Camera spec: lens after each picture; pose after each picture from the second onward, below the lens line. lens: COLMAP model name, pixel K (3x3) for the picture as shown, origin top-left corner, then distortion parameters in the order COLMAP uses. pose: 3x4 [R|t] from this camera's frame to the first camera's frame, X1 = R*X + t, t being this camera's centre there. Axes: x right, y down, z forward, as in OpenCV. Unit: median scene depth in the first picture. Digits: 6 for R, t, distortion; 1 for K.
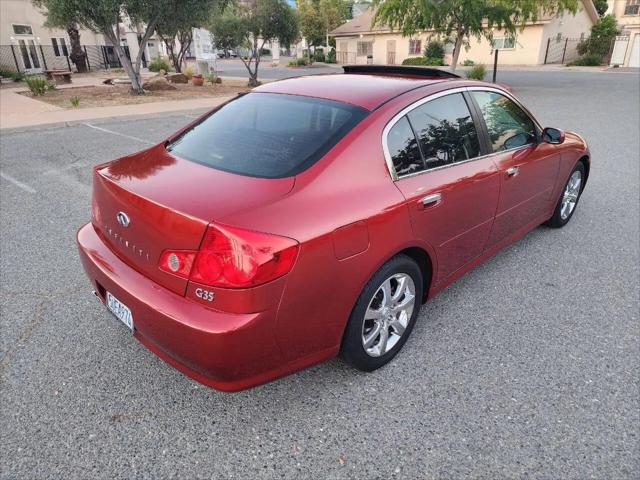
lens RADIAL K [[426.7, 0, 315.3], [0, 426.7, 239.0], [0, 0, 1]] dist [0.075143, -0.068705]
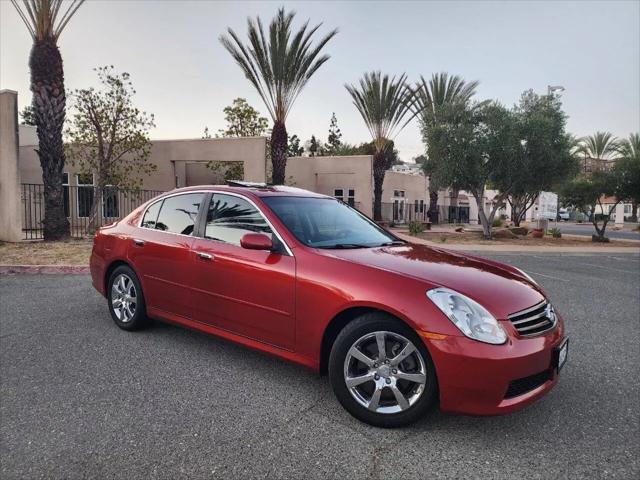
lens RADIAL K [[426.7, 0, 321.2], [0, 426.7, 238.7], [0, 0, 1]] dist [0.075143, -0.068705]
pose [[0.780854, 0.072046, -0.620546, -0.016123], [-0.282030, 0.926996, -0.247262, 0.054757], [0.557429, 0.368088, 0.744167, -0.090019]]
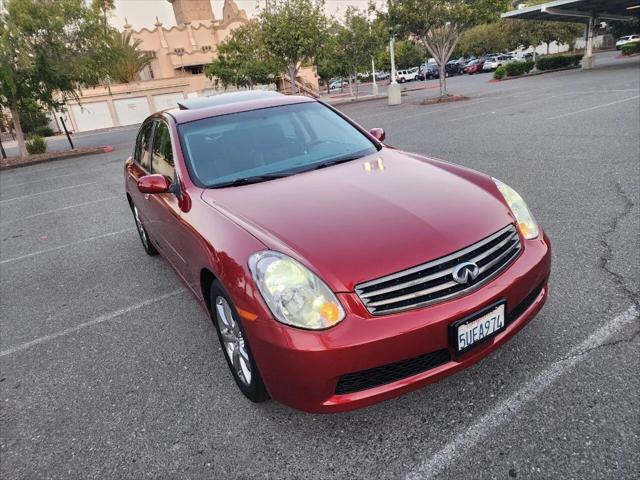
lens RADIAL K [[426.7, 0, 317.1], [0, 426.7, 239.3], [0, 0, 1]] dist [0.075143, -0.068705]
pose [[0.489782, 0.232678, -0.840223, 0.010958], [-0.225563, 0.964735, 0.135674, 0.019294], [0.842161, 0.123073, 0.524994, -0.029506]]
